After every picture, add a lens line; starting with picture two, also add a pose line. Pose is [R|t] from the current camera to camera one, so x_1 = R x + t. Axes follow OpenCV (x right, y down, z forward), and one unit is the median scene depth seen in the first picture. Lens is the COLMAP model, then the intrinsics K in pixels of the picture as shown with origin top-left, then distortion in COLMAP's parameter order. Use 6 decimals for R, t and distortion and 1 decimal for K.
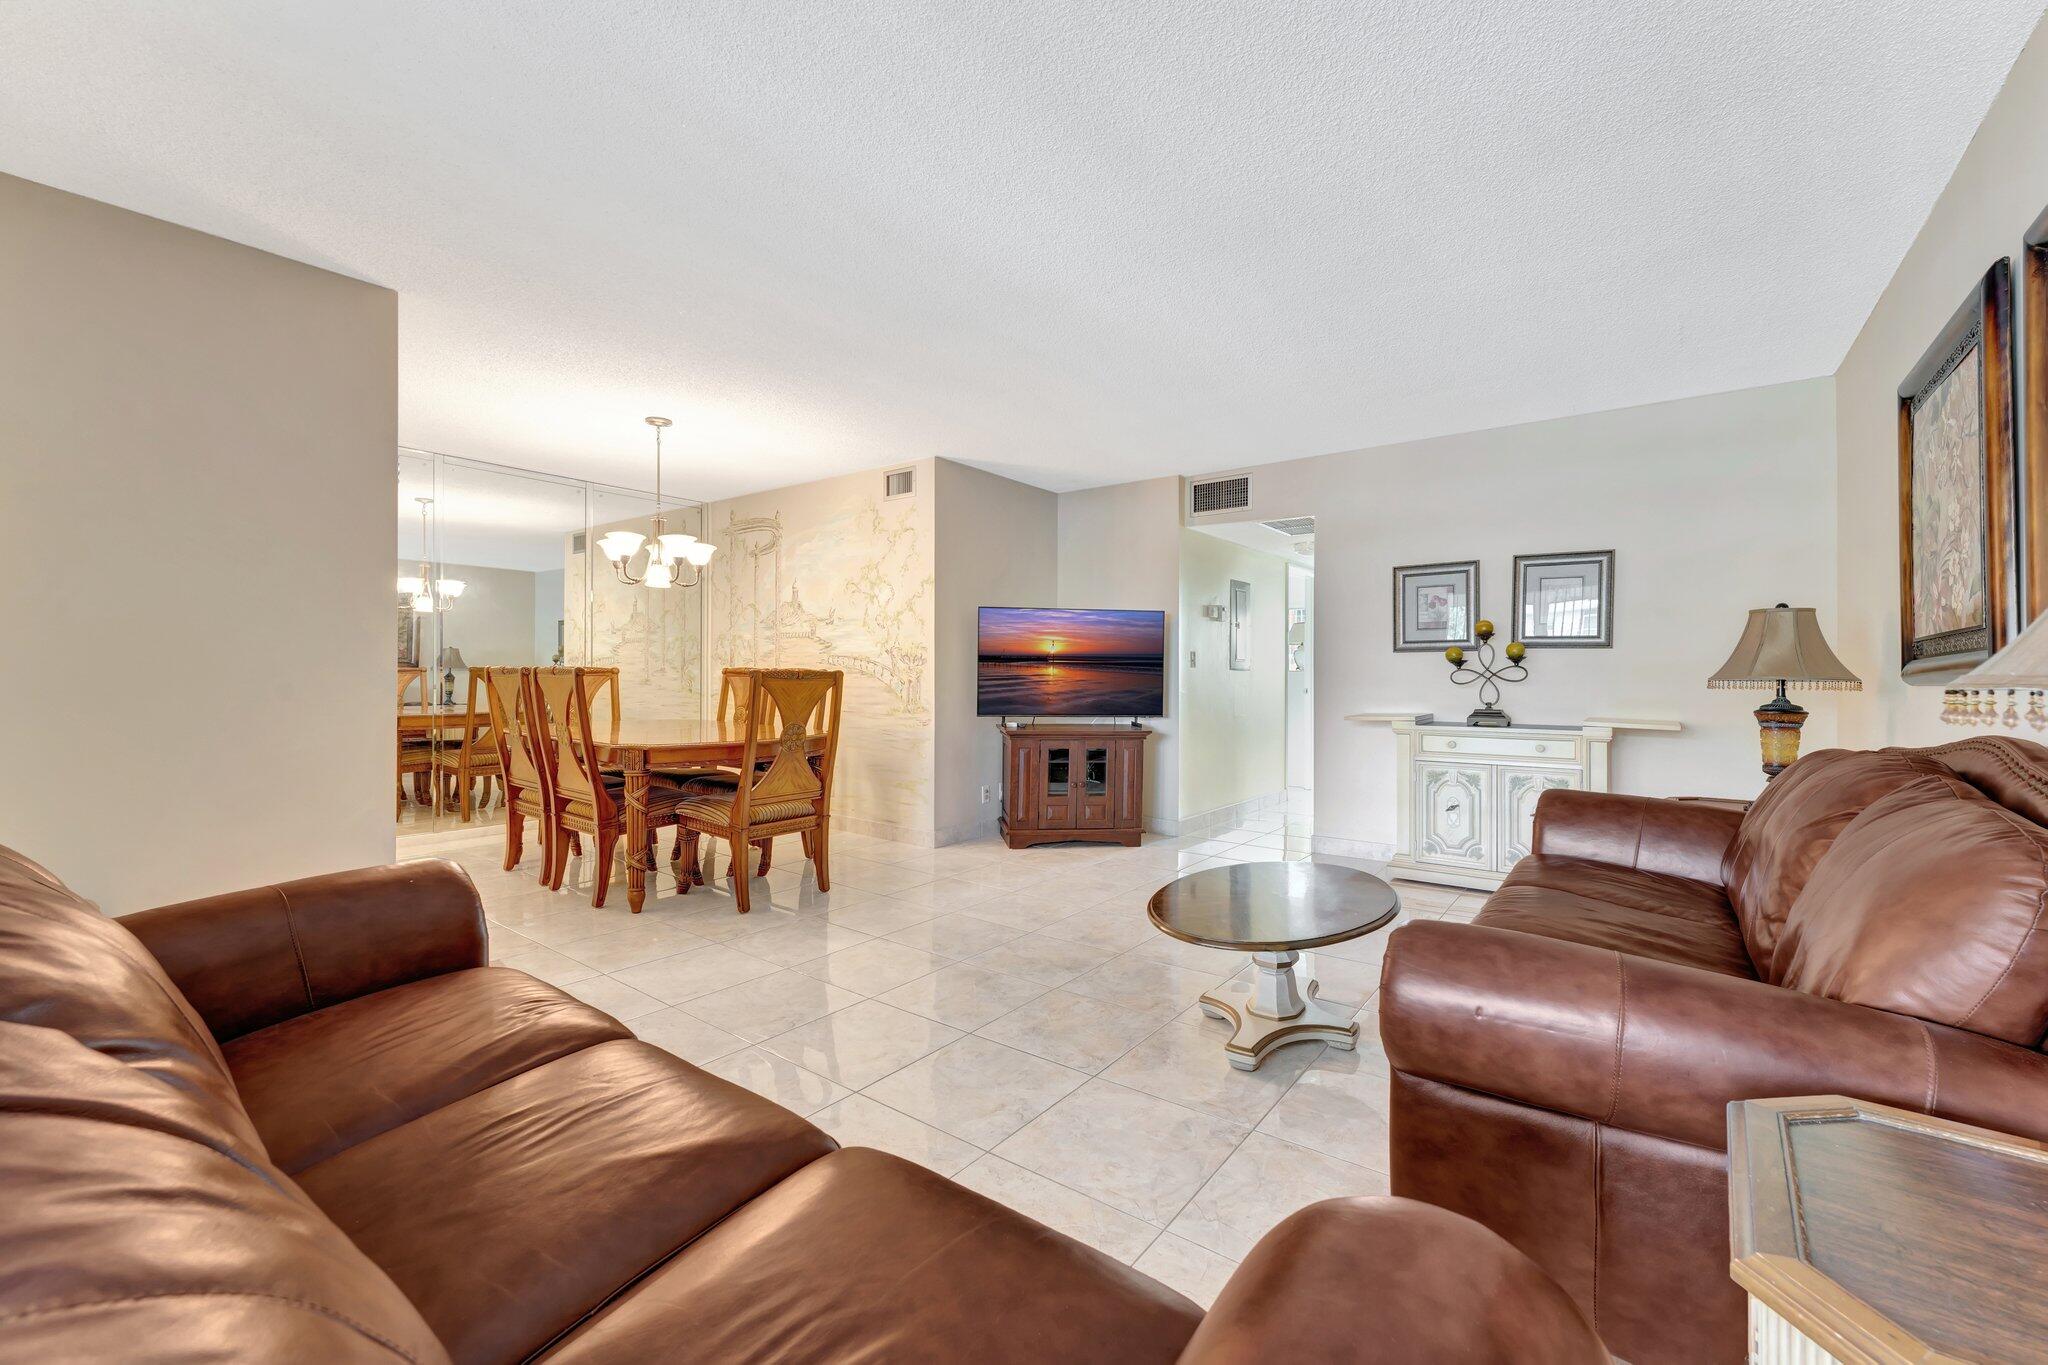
lens RADIAL K [[840.7, 0, 1025.0], [0, 840.7, 674.4], [0, 0, 1]] dist [0.005571, 0.001875]
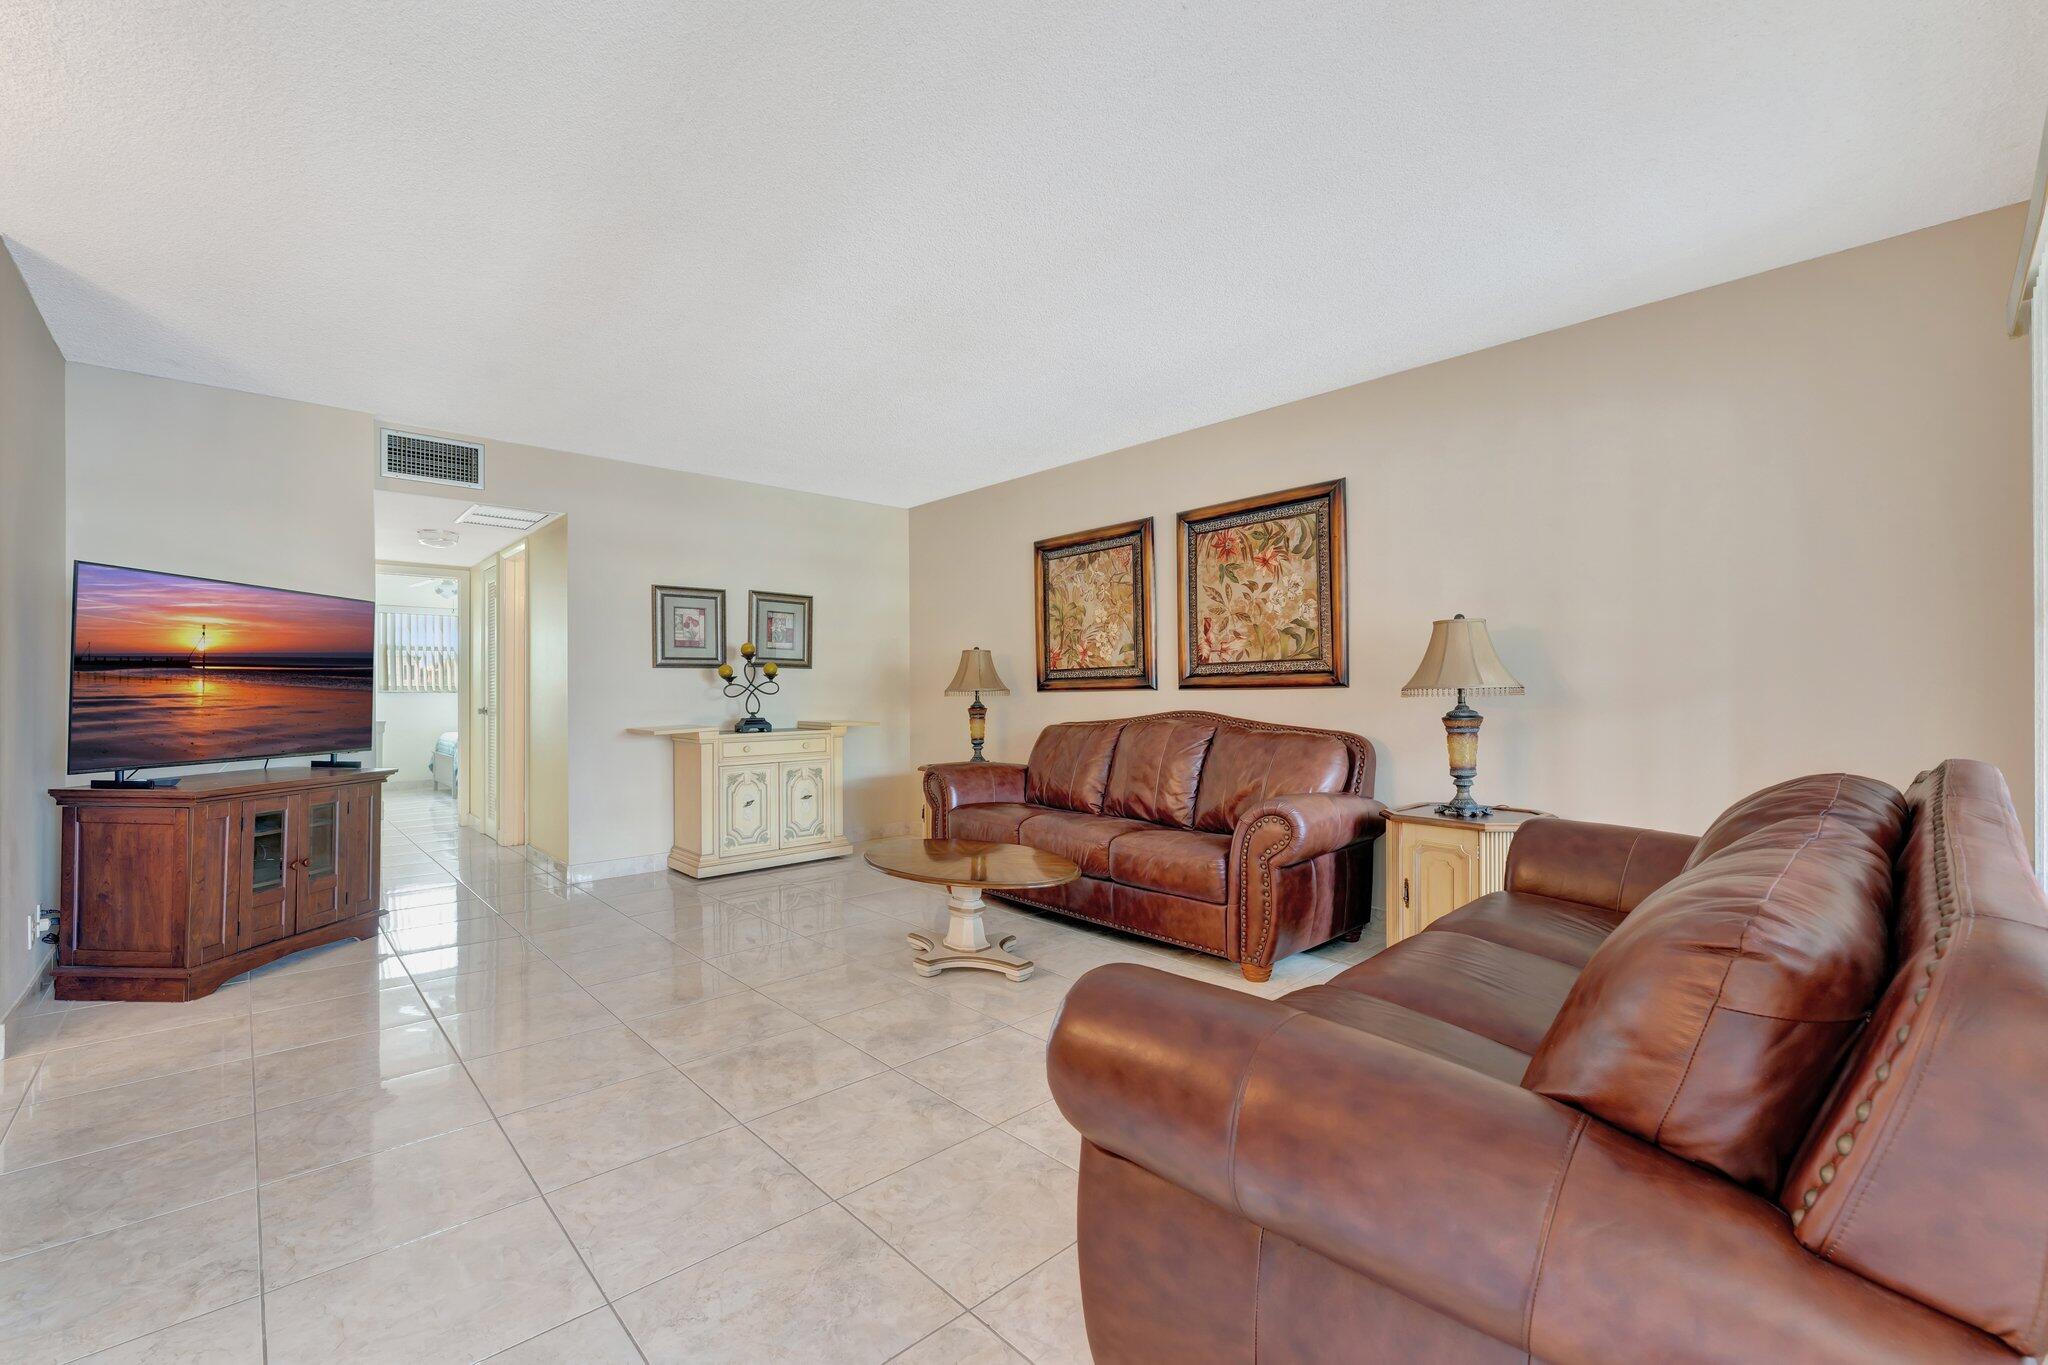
lens RADIAL K [[877.7, 0, 1016.5], [0, 877.7, 692.7], [0, 0, 1]] dist [0.005764, 0.002101]
pose [[0.169187, -0.008508, 0.985547, -0.567066], [0.005088, 0.999957, 0.007759, -0.001720], [-0.985571, 0.003702, 0.169223, 0.391900]]
